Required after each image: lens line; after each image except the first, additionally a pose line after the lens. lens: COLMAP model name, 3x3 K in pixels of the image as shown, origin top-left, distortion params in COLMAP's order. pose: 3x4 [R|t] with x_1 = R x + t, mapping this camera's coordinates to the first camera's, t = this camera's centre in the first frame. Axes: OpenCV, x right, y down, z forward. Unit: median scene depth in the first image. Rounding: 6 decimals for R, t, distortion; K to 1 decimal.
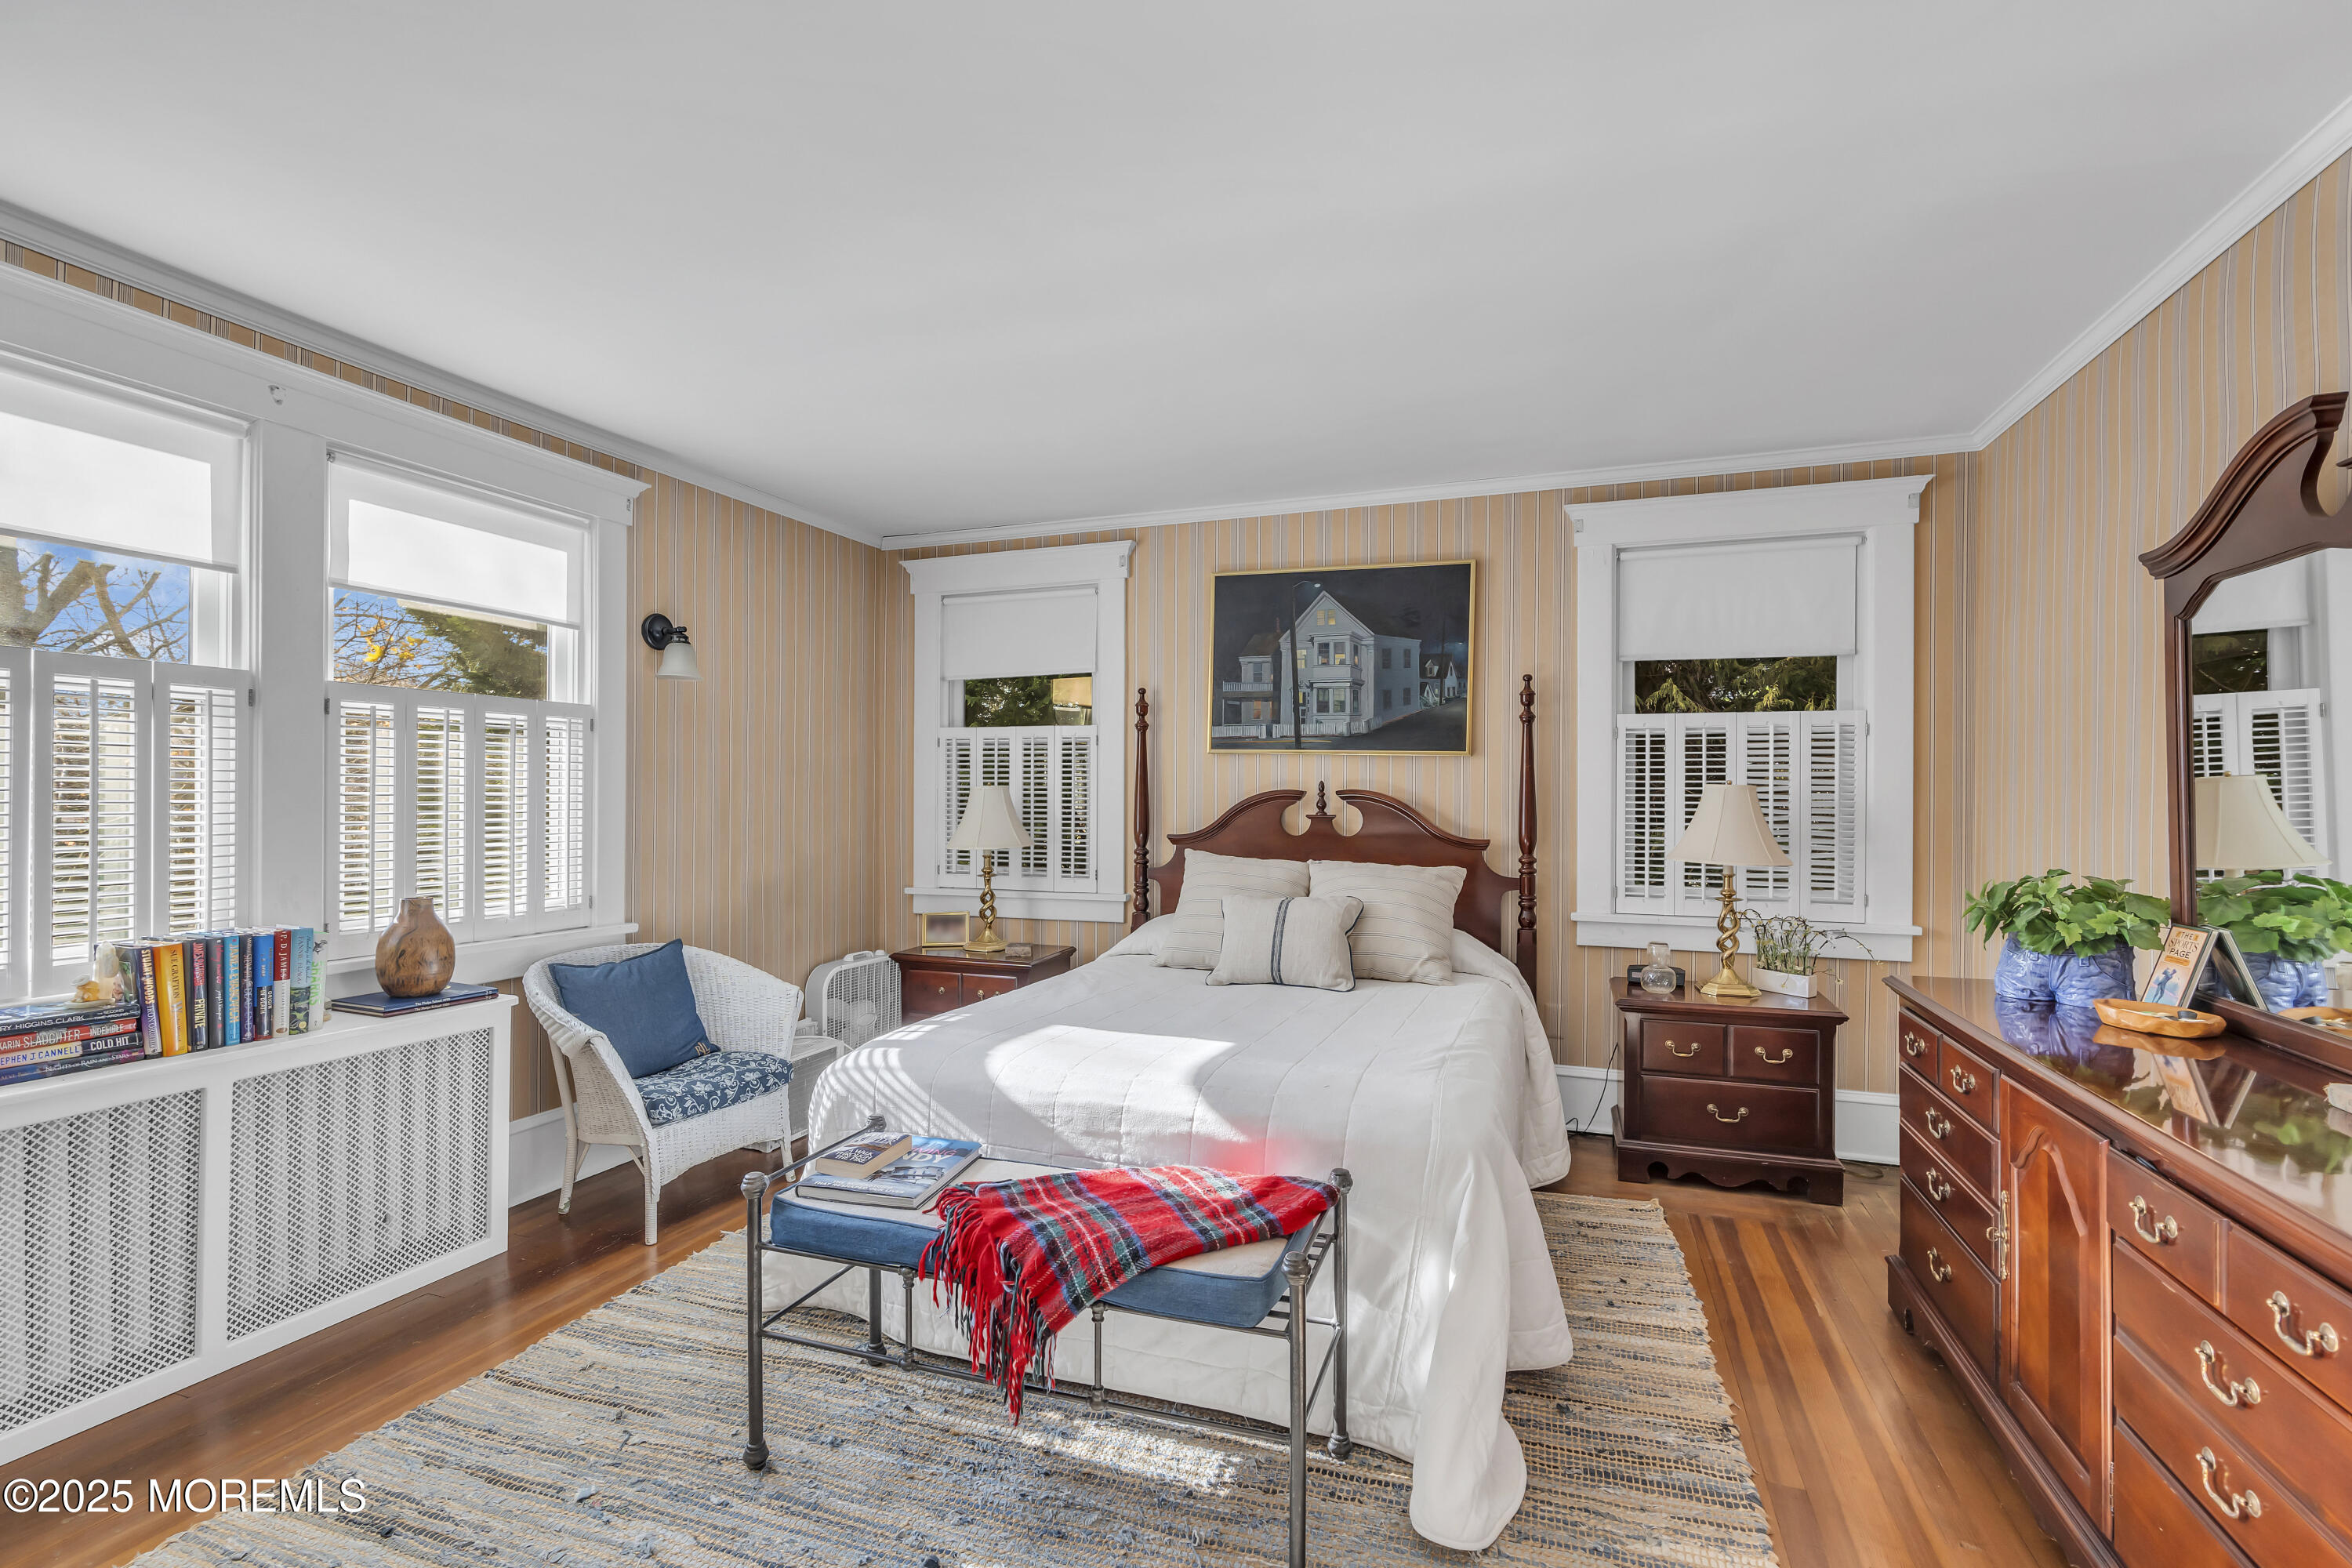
lens RADIAL K [[1066.1, 0, 1177.1], [0, 1066.1, 783.6], [0, 0, 1]] dist [0.004620, 0.001563]
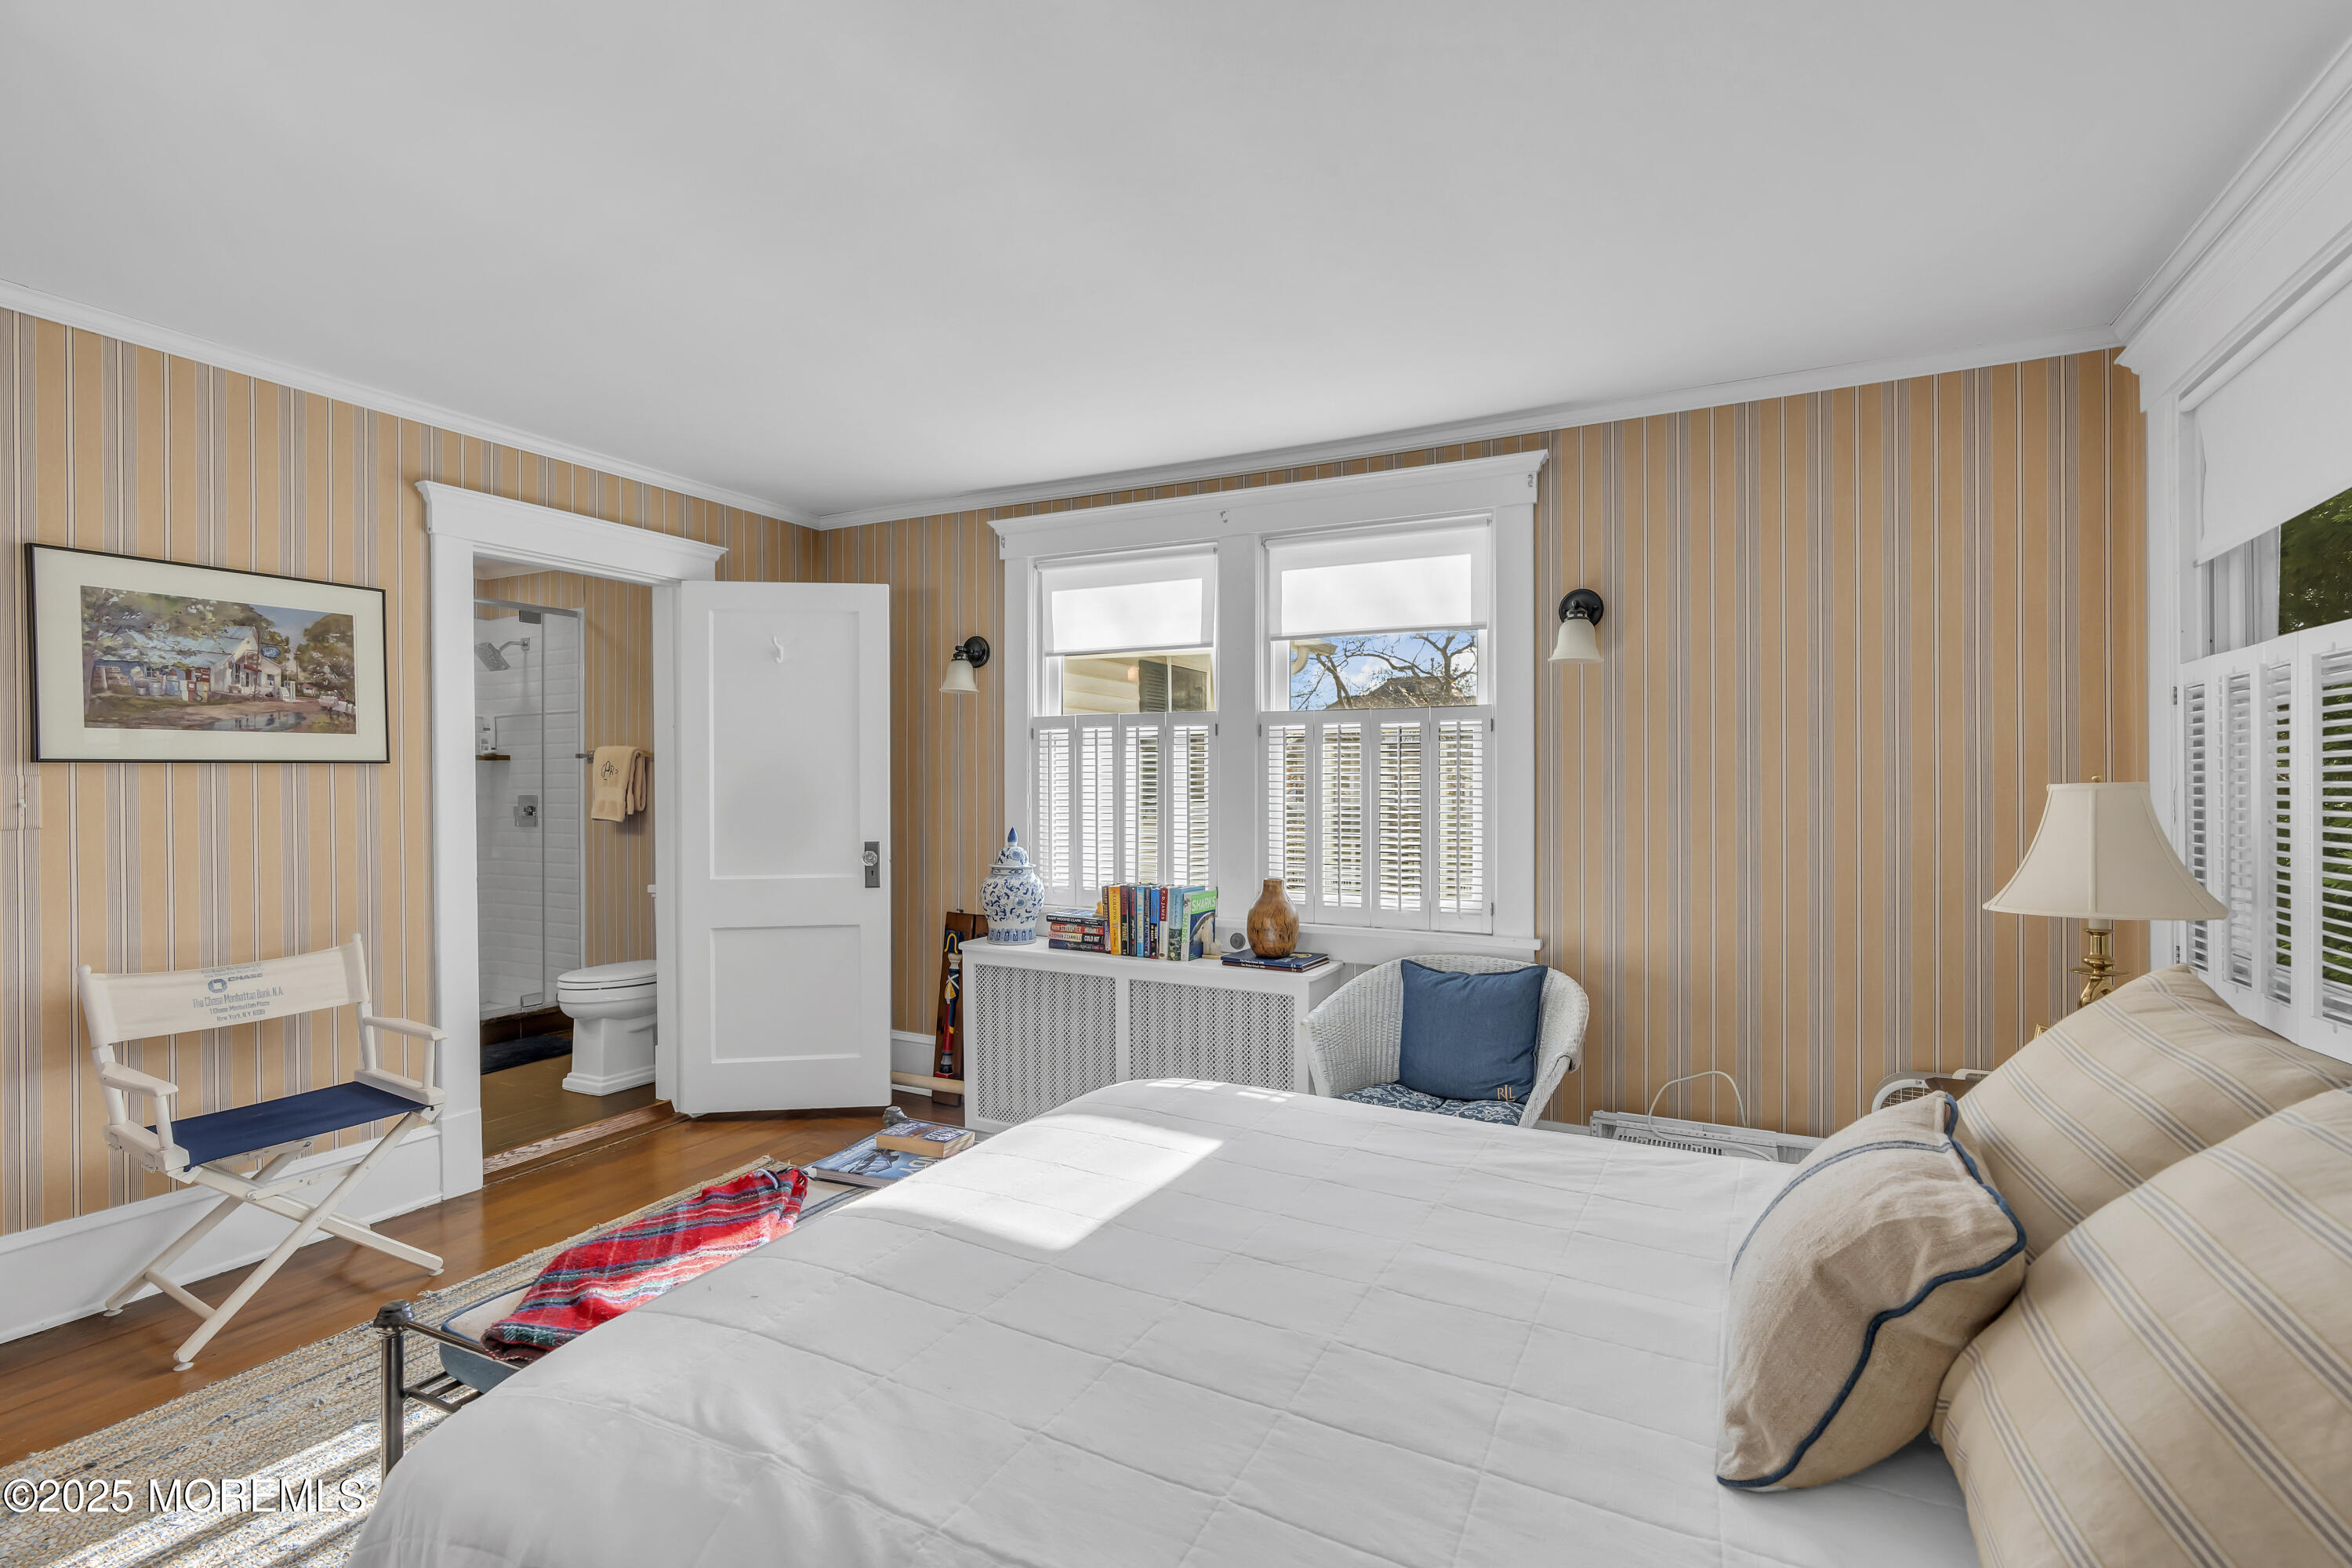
lens RADIAL K [[1066.1, 0, 1173.9], [0, 1066.1, 799.6], [0, 0, 1]] dist [0.004620, 0.001563]
pose [[-0.125500, 0.004683, -0.992083, 0.629502], [0.006340, 0.999972, 0.003918, 0.008593], [0.992073, -0.005799, -0.125526, 1.201795]]
